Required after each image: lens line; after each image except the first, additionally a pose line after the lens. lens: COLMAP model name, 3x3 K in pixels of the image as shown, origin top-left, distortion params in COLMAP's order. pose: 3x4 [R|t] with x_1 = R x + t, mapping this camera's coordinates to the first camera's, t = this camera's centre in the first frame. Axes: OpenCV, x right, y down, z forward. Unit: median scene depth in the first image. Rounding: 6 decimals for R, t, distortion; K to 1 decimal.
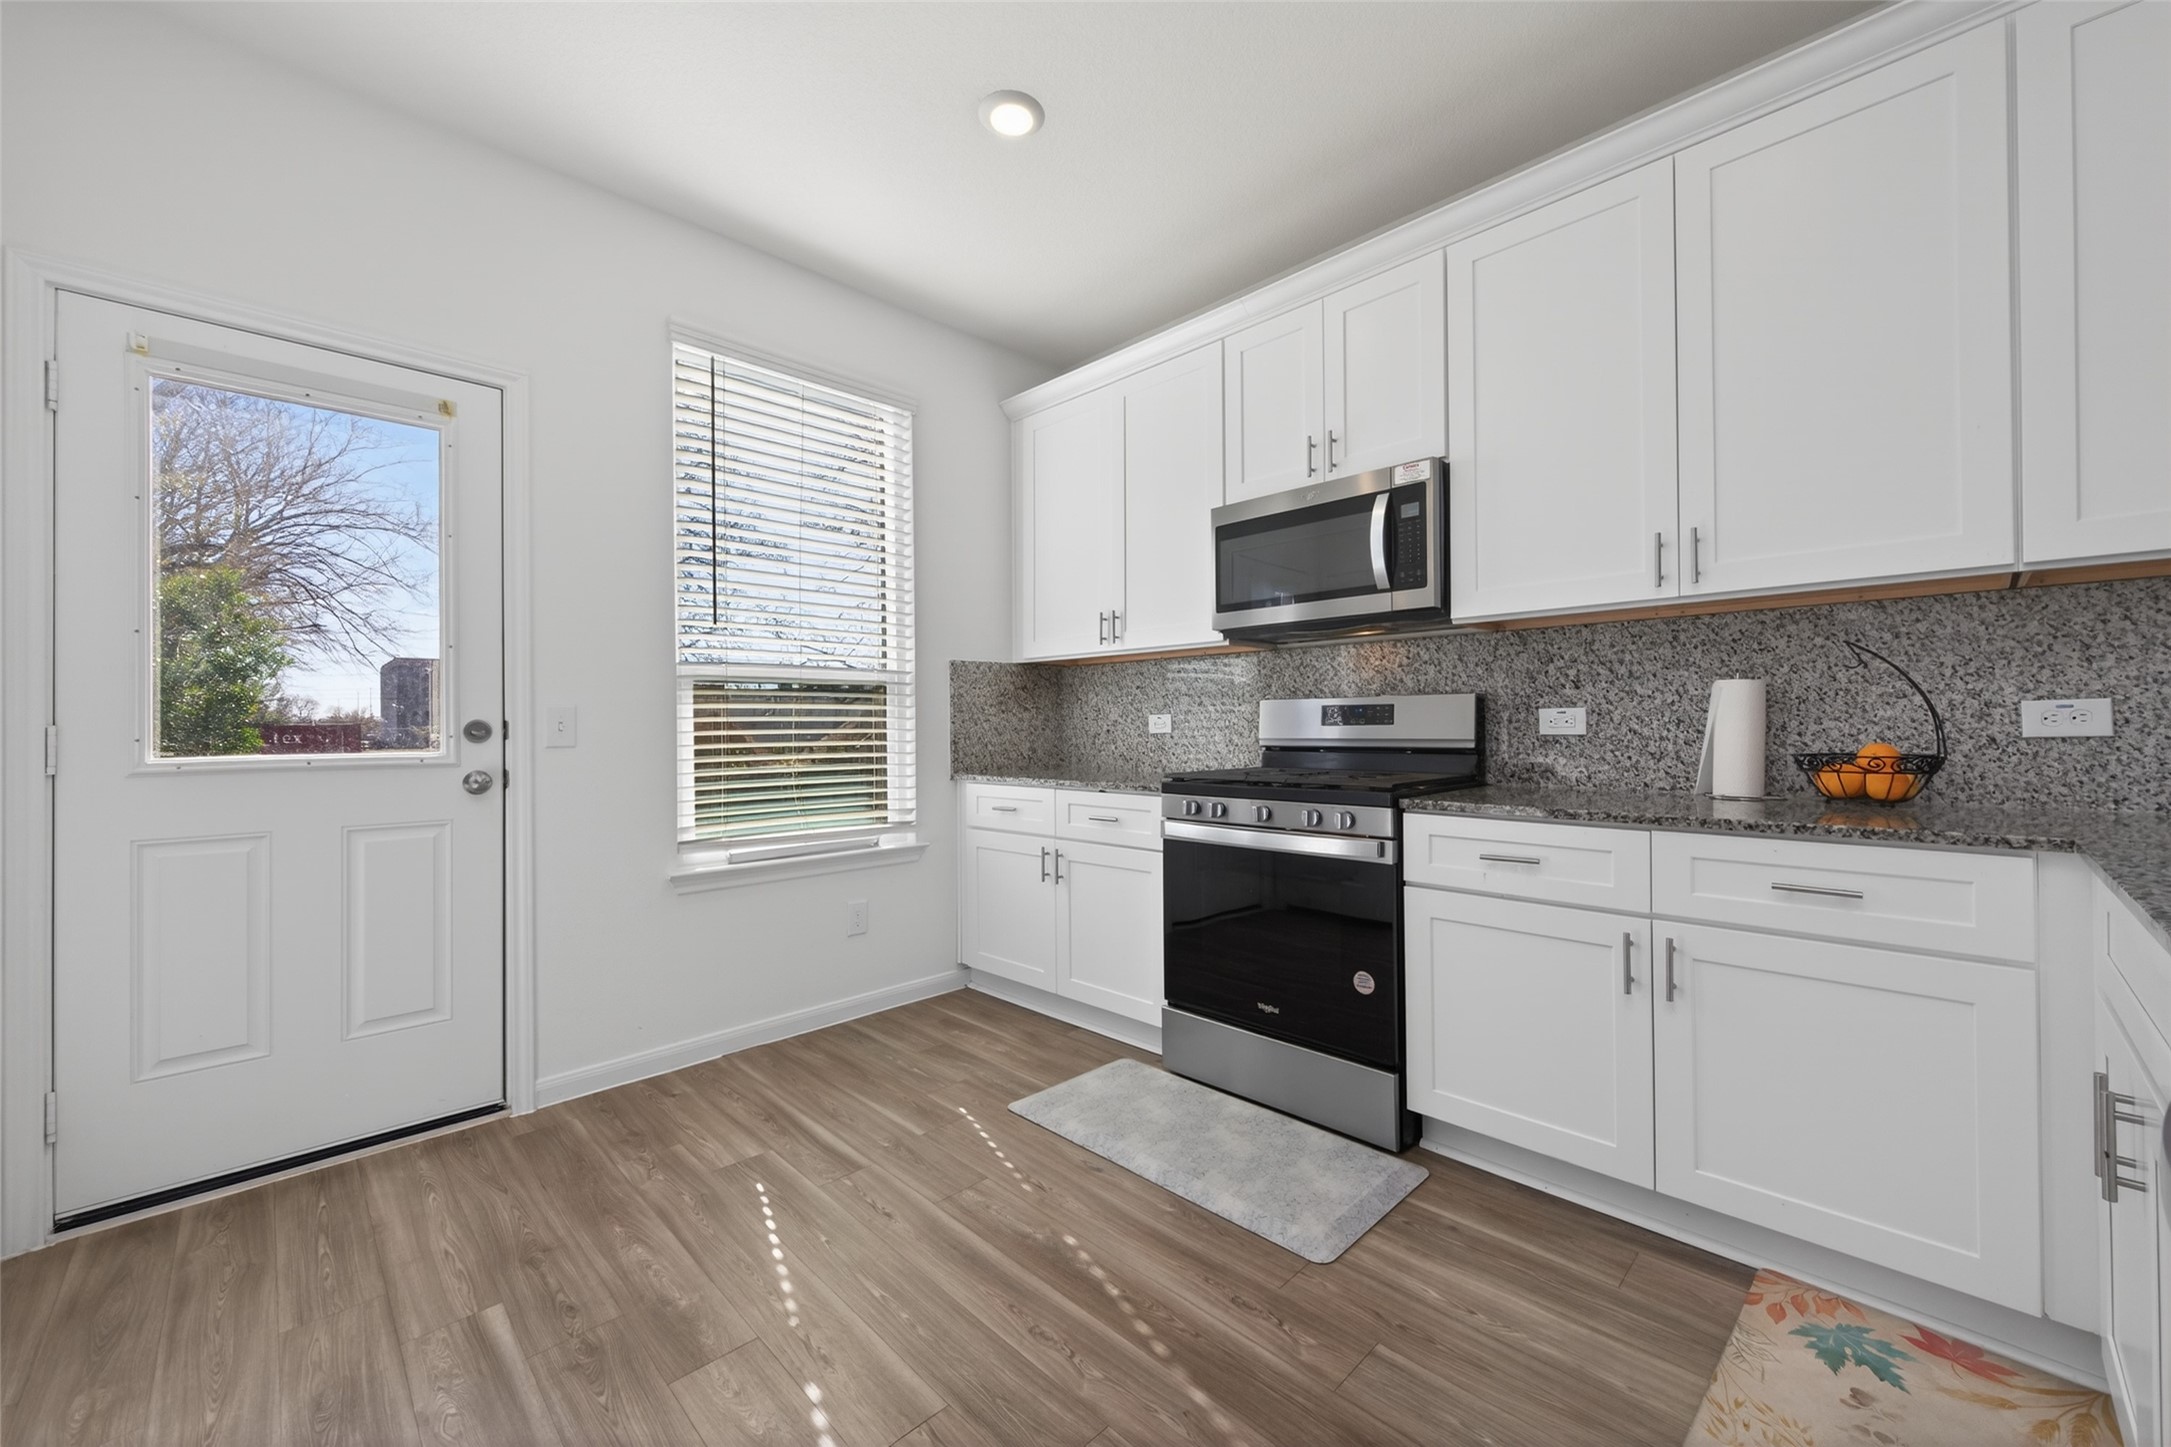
lens RADIAL K [[847.2, 0, 1086.3], [0, 847.2, 720.8], [0, 0, 1]] dist [0.004165, 0.000313]
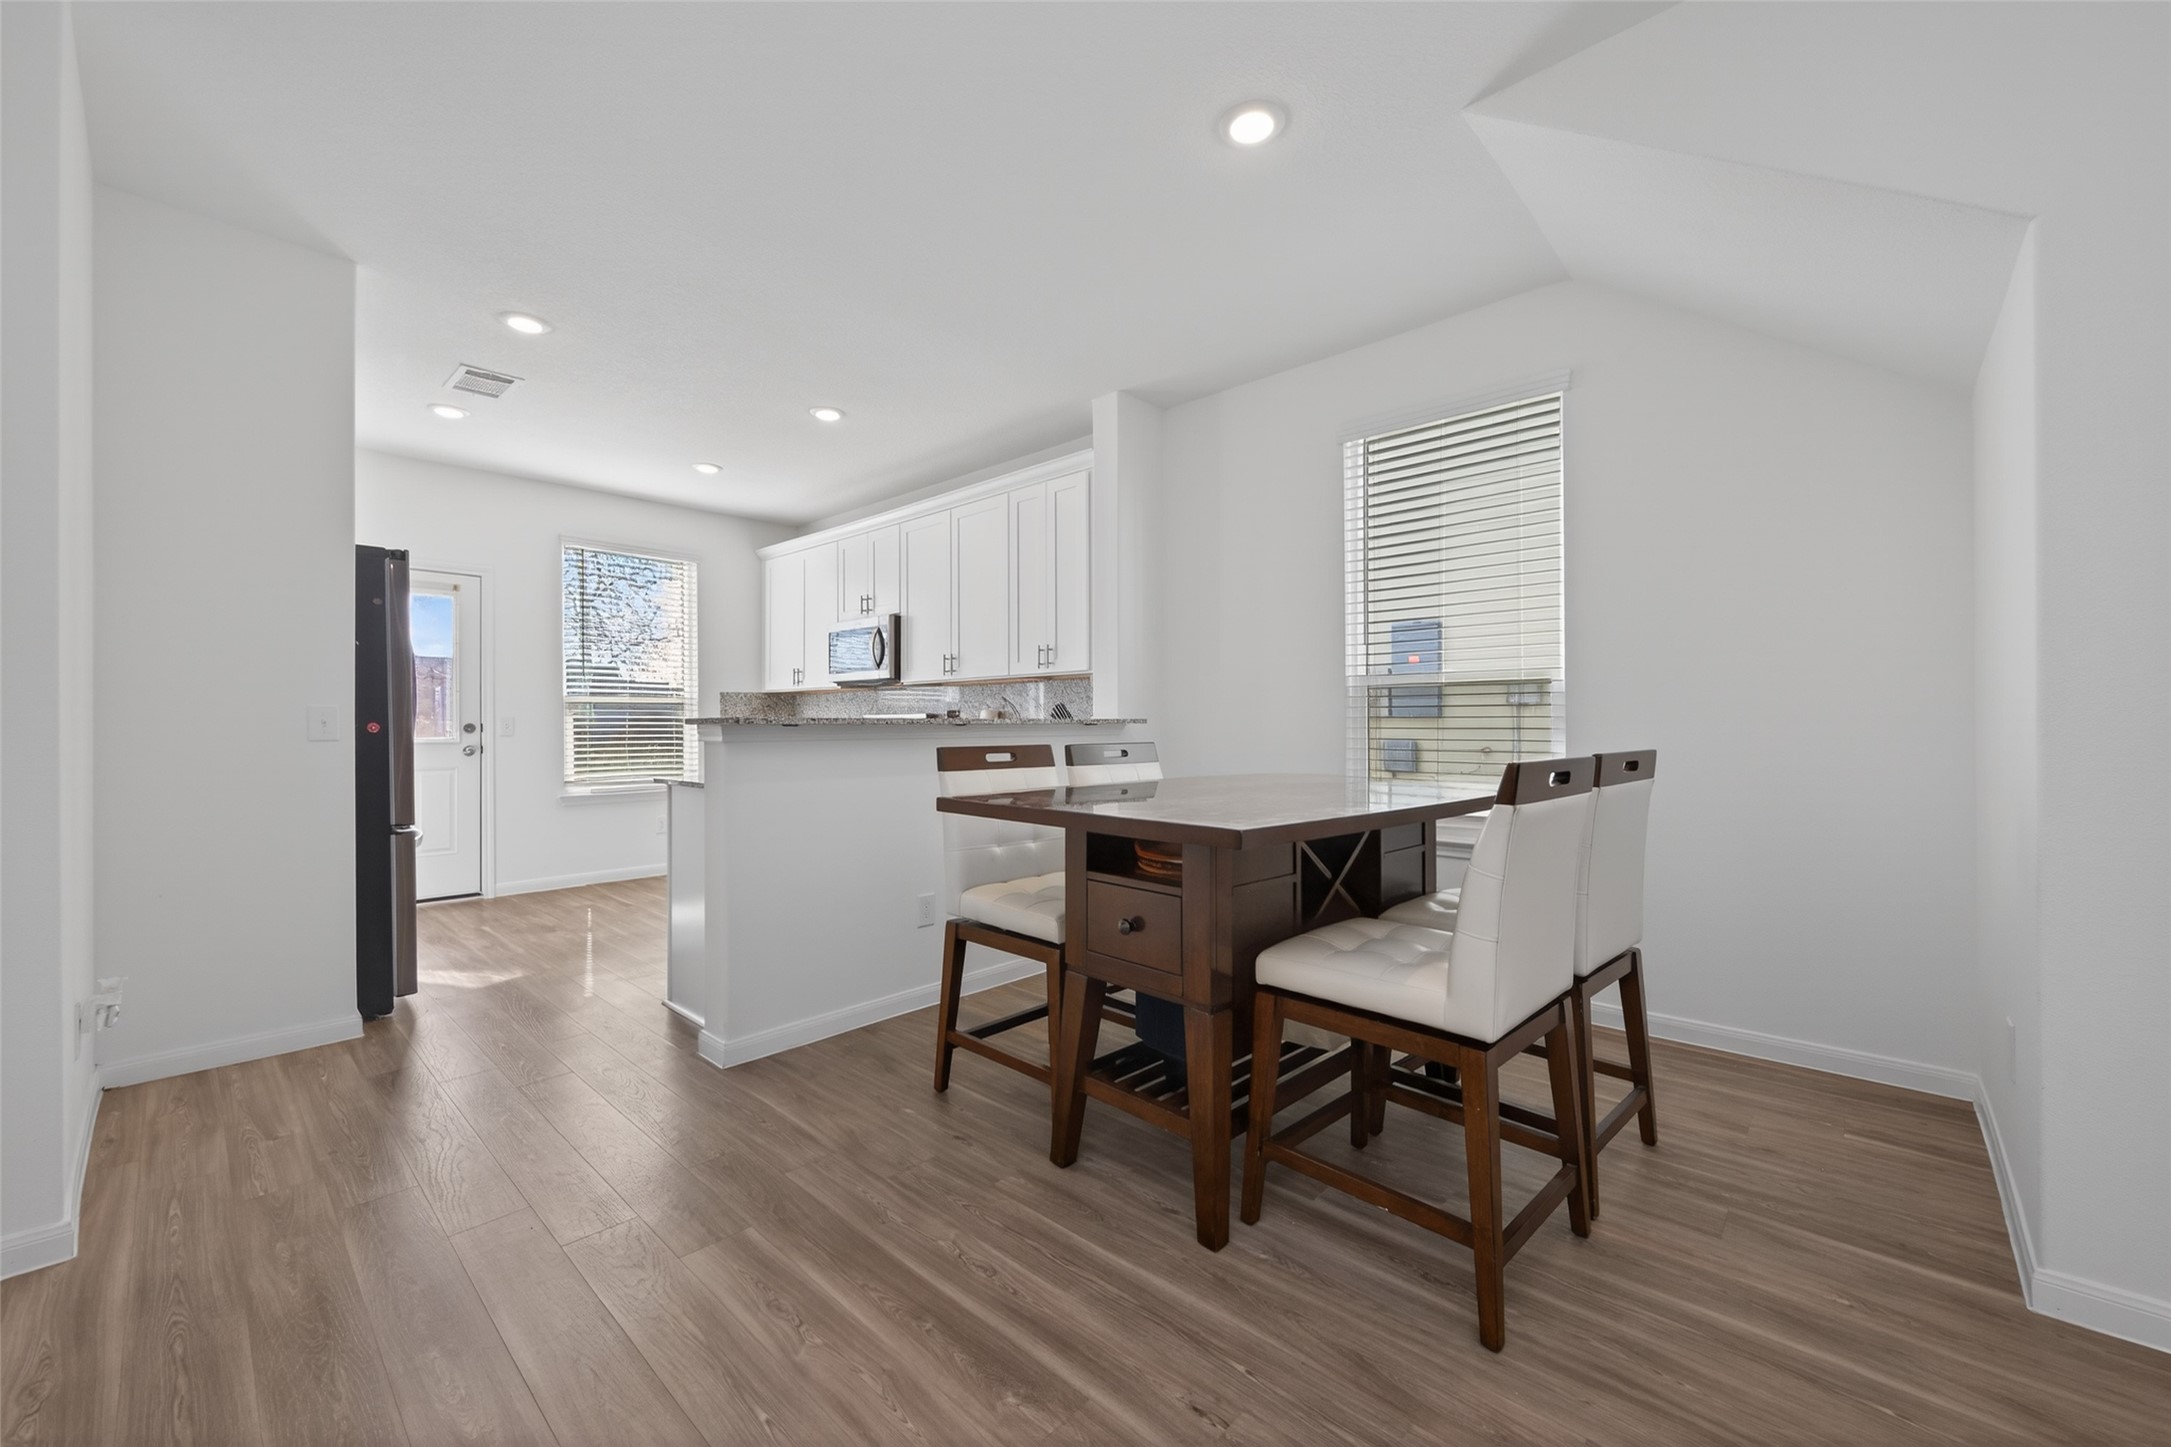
lens RADIAL K [[847.2, 0, 1093.8], [0, 847.2, 728.8], [0, 0, 1]] dist [0.004165, 0.000313]
pose [[0.998408, 0.004637, 0.056219, 0.835238], [-0.004966, 0.999971, 0.005712, -0.007176], [-0.056191, -0.005982, 0.998402, -1.382308]]
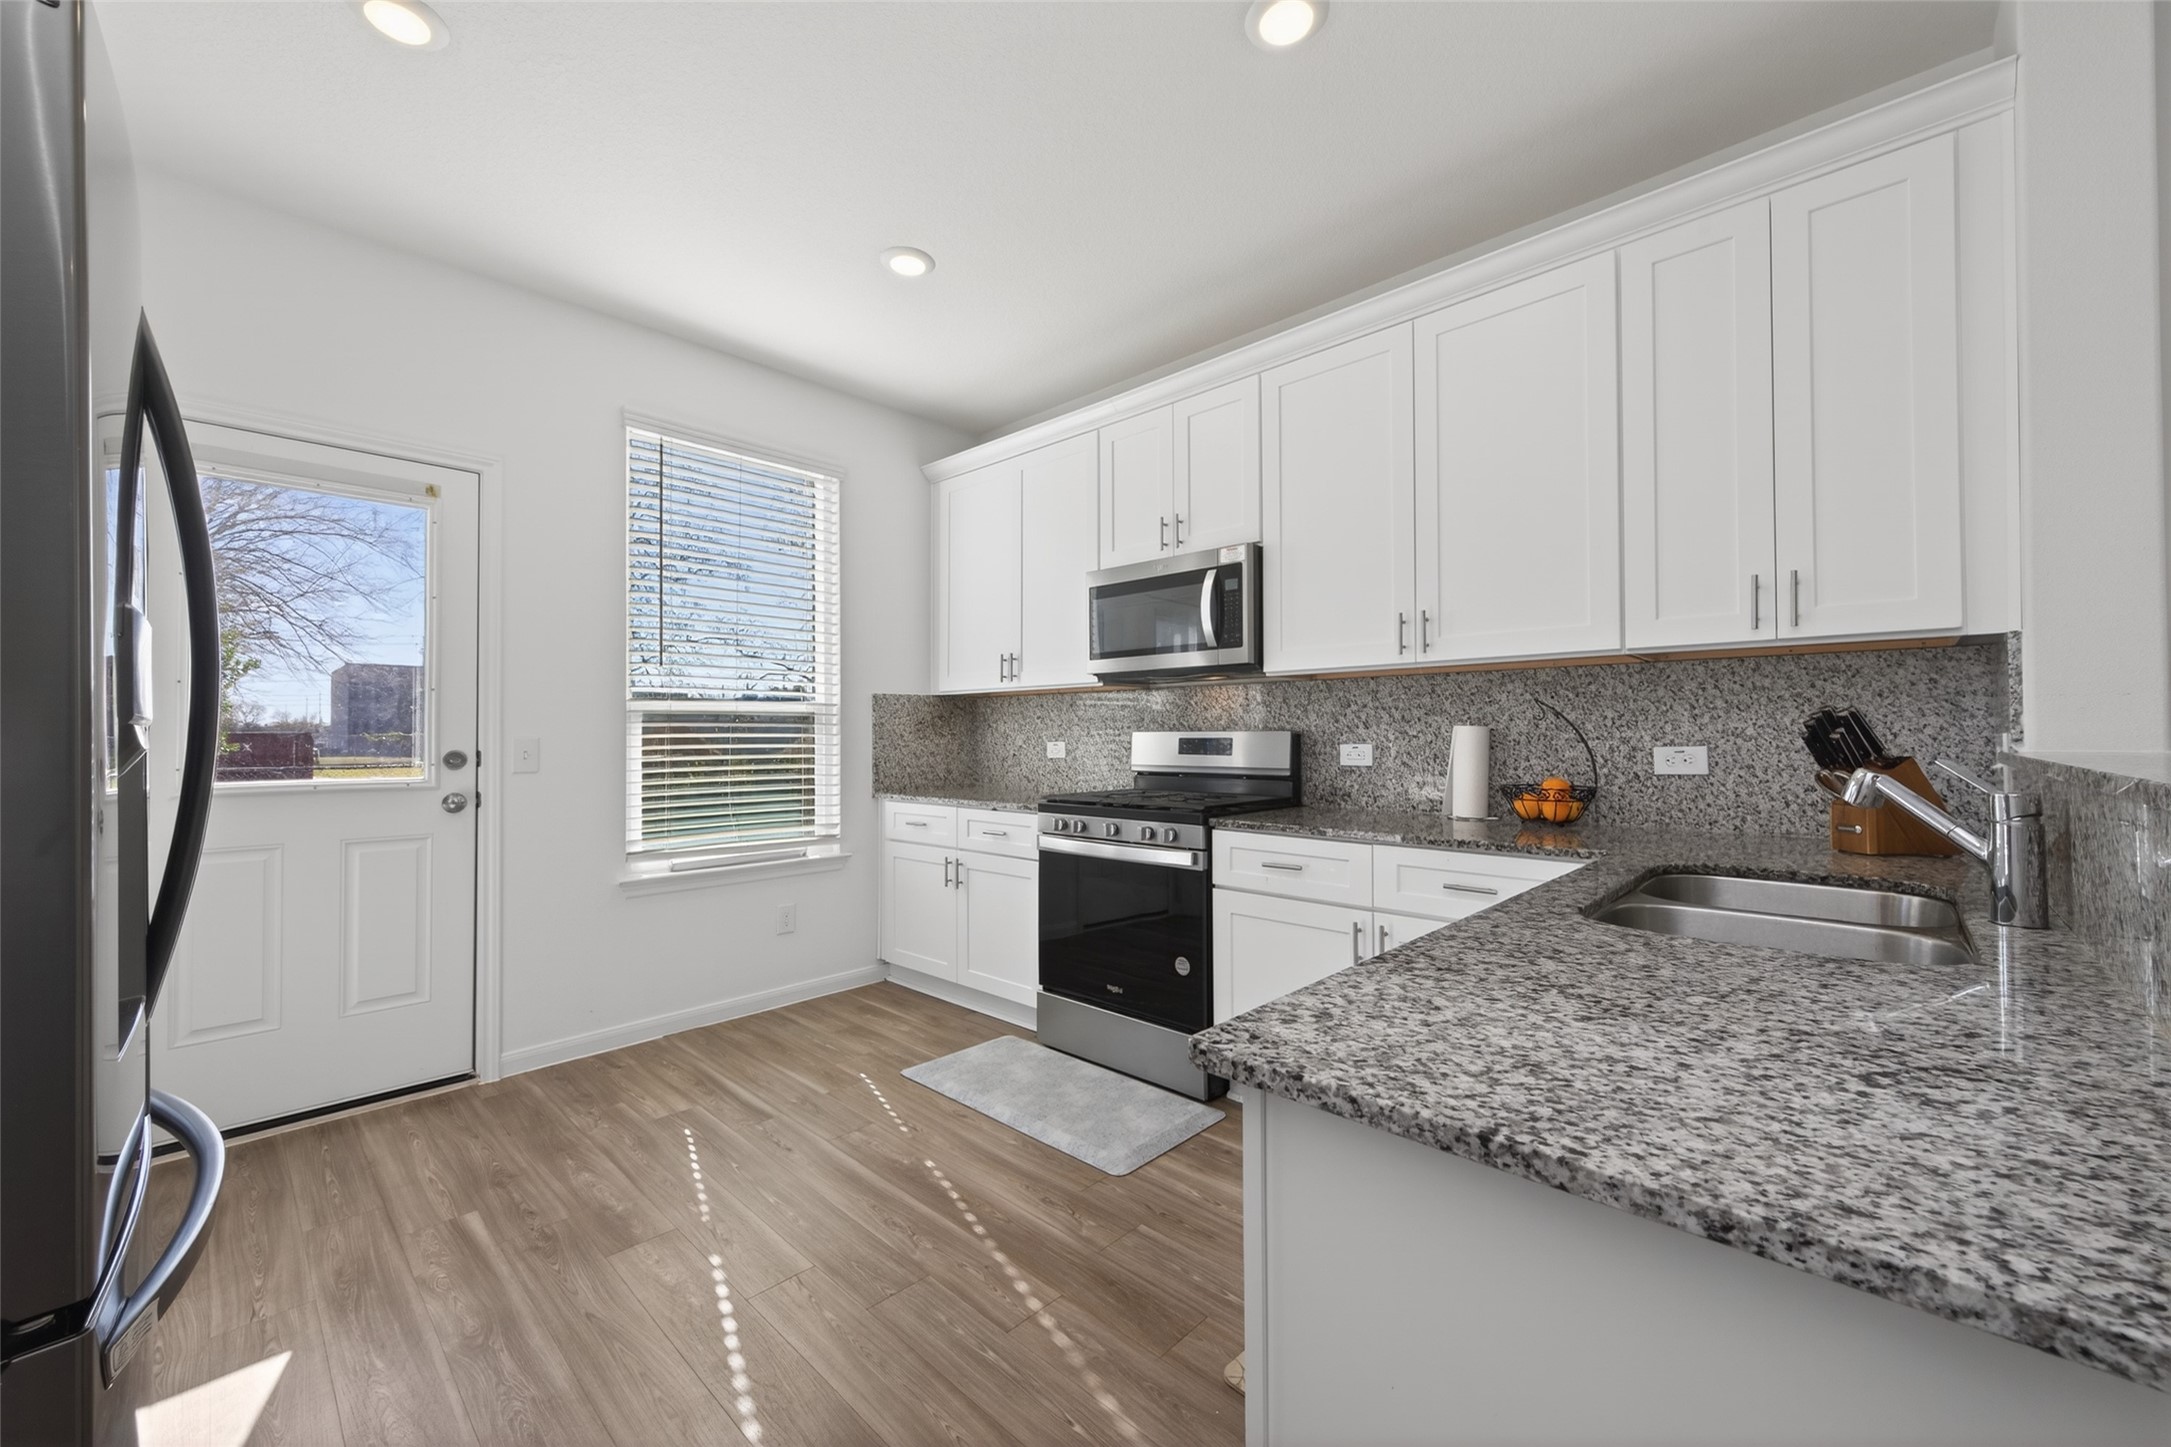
lens RADIAL K [[847.2, 0, 1085.2], [0, 847.2, 722.6], [0, 0, 1]] dist [0.004165, 0.000313]
pose [[0.999419, 0.005587, 0.033611, 0.129961], [-0.005280, 0.999943, -0.009242, -0.034273], [-0.033661, 0.009059, 0.999392, -0.226649]]
